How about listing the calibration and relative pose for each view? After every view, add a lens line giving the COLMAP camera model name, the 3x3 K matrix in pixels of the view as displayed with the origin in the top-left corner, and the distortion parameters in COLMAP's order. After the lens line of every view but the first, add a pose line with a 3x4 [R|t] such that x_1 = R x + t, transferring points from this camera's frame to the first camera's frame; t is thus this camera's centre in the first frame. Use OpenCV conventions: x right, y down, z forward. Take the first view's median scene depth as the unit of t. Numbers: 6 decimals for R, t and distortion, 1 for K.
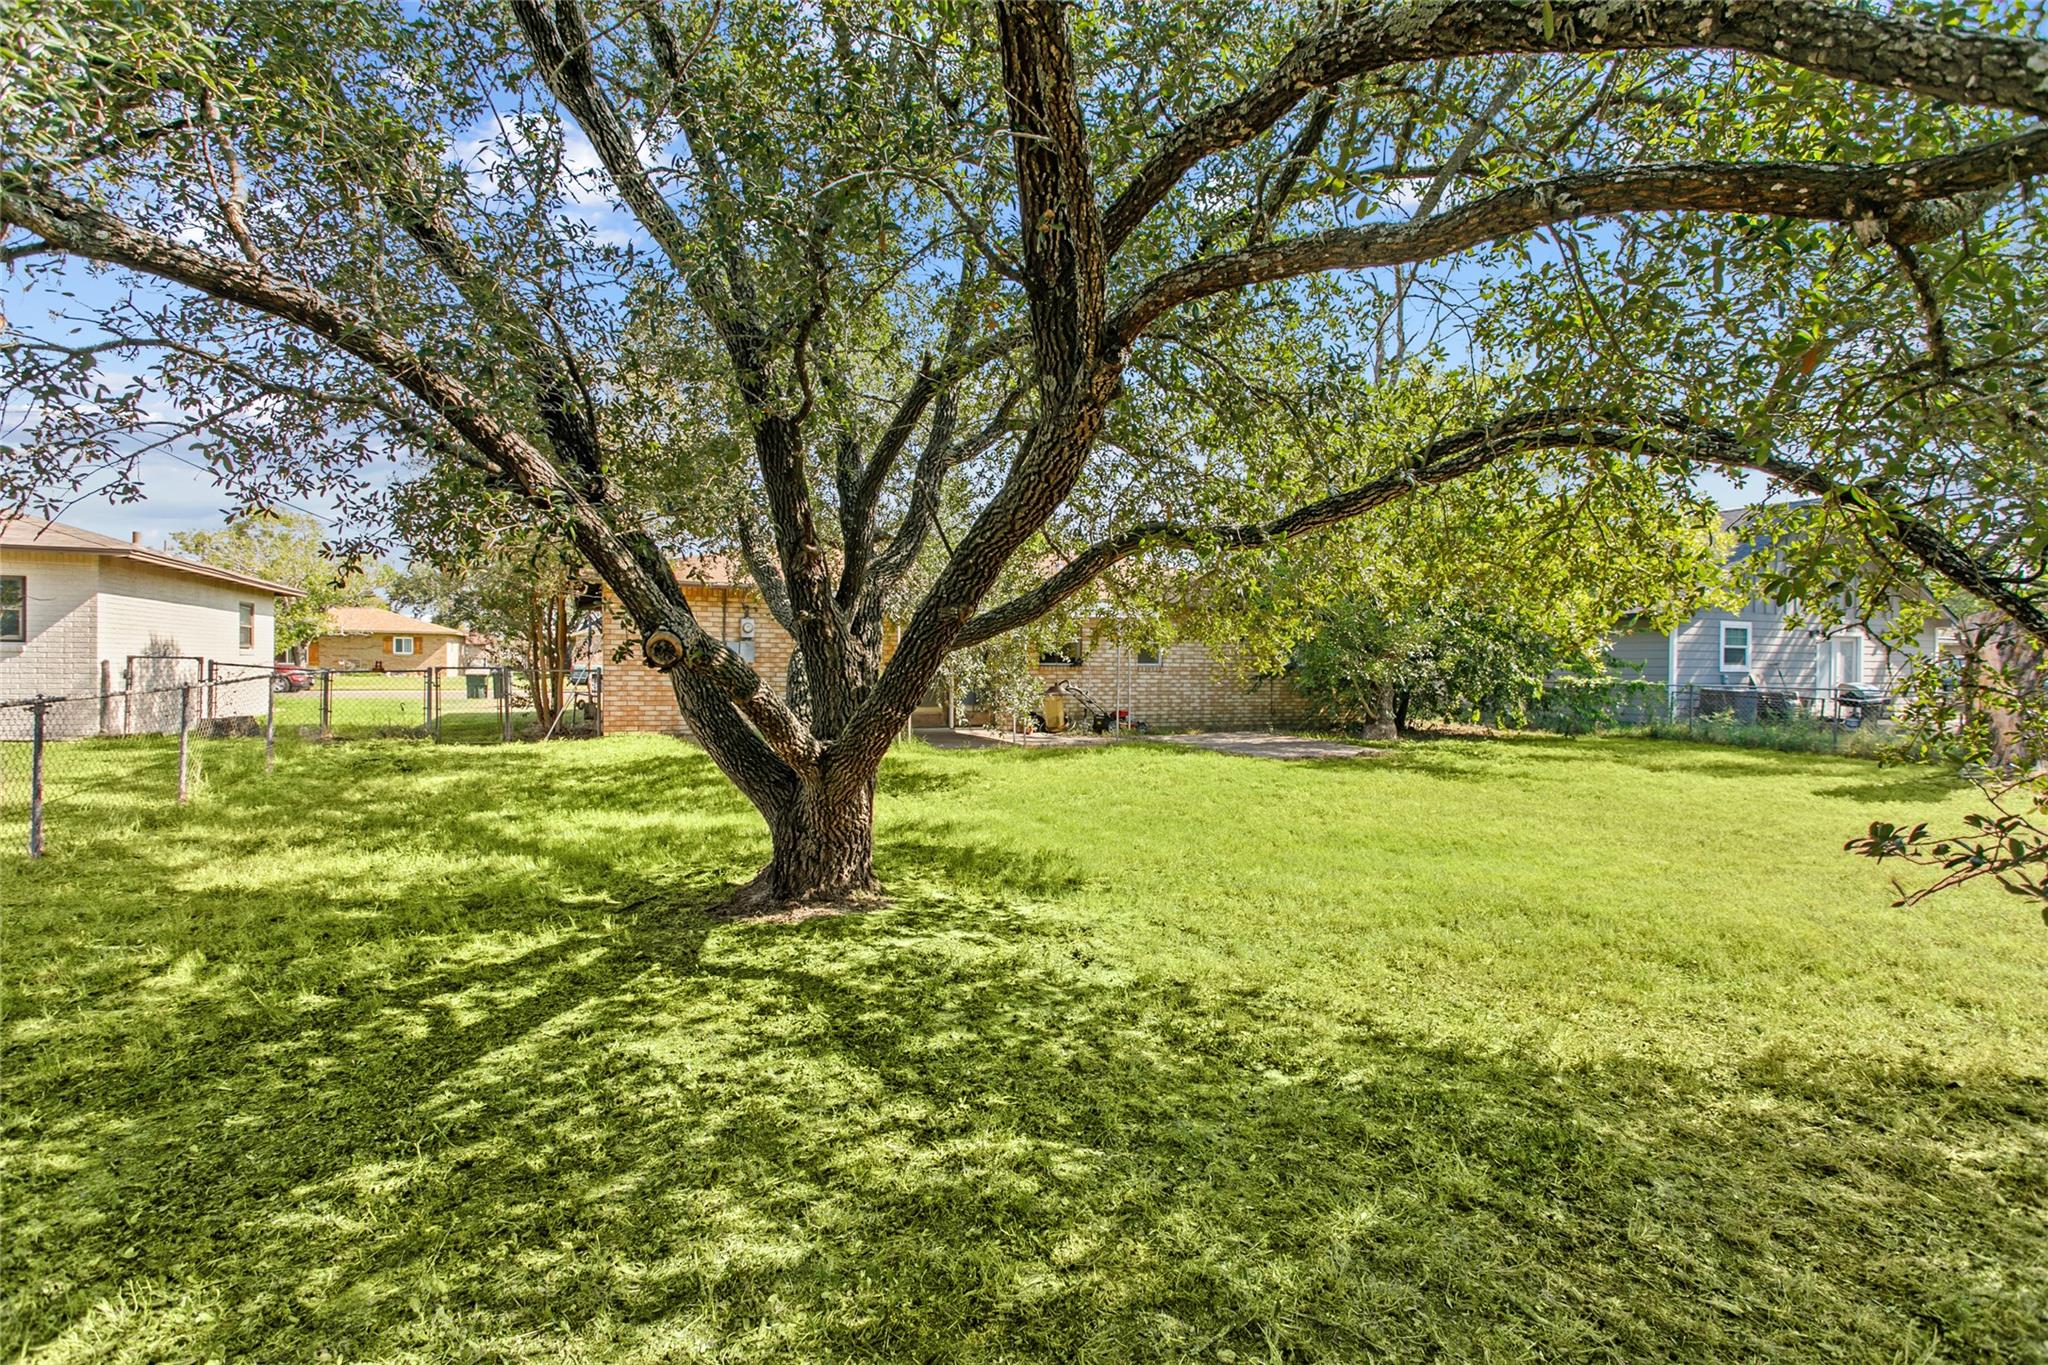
lens RADIAL K [[974.7, 0, 1019.4], [0, 974.7, 683.3], [0, 0, 1]] dist [-0.000522, 0.002493]
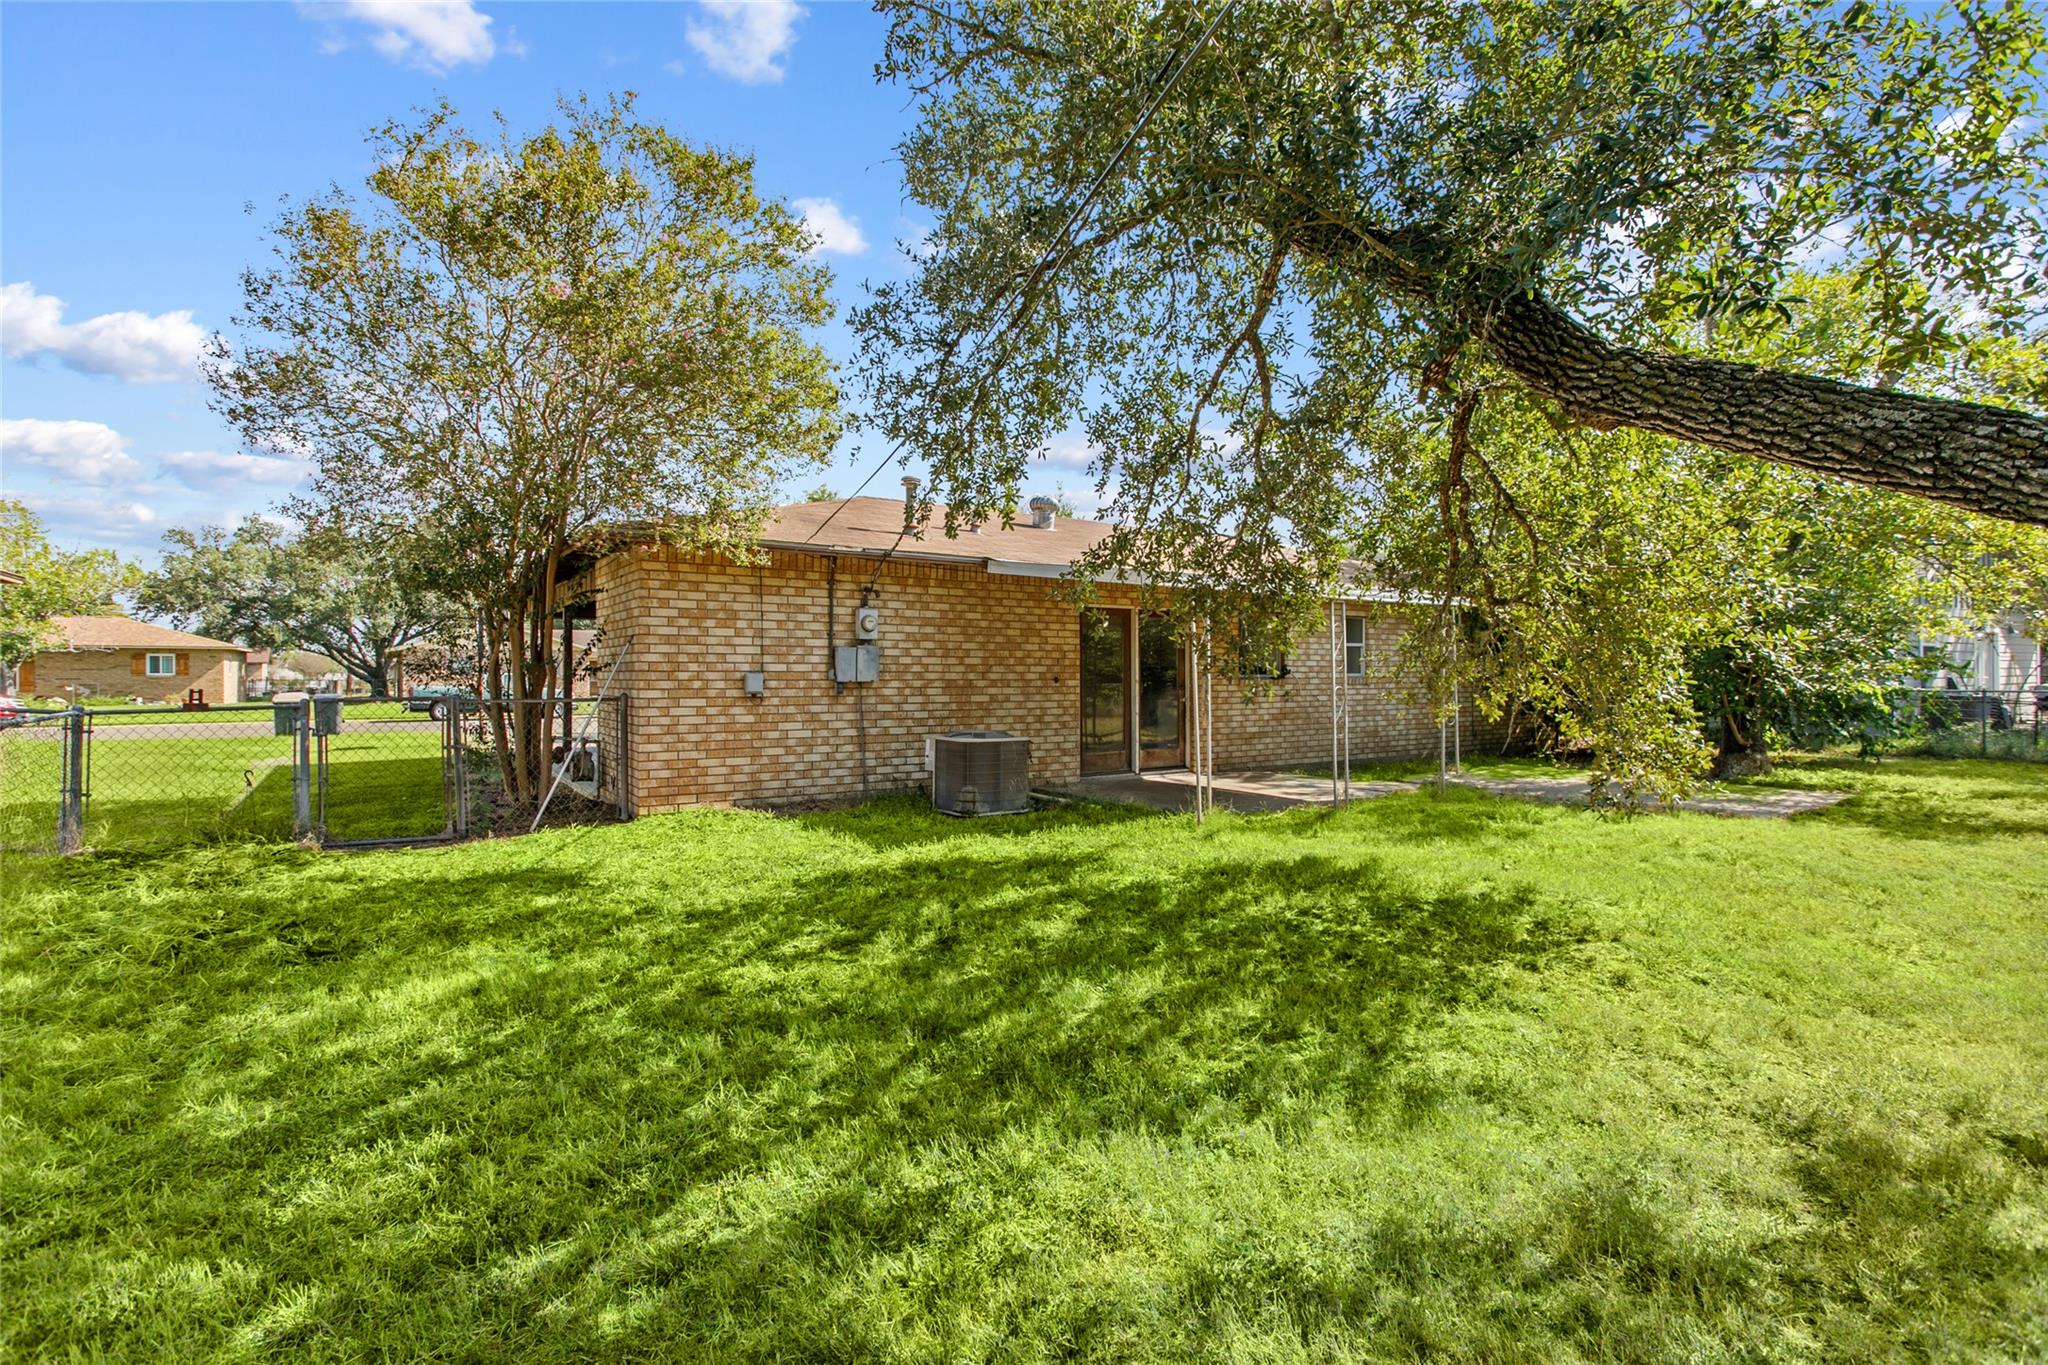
lens RADIAL K [[974.7, 0, 1029.1], [0, 974.7, 683.8], [0, 0, 1]] dist [-0.000522, 0.002493]
pose [[0.984651, -0.019255, 0.173469, -0.087482], [0.020751, 0.999761, -0.006817, -0.003897], [-0.173297, 0.010312, 0.984816, 0.117063]]
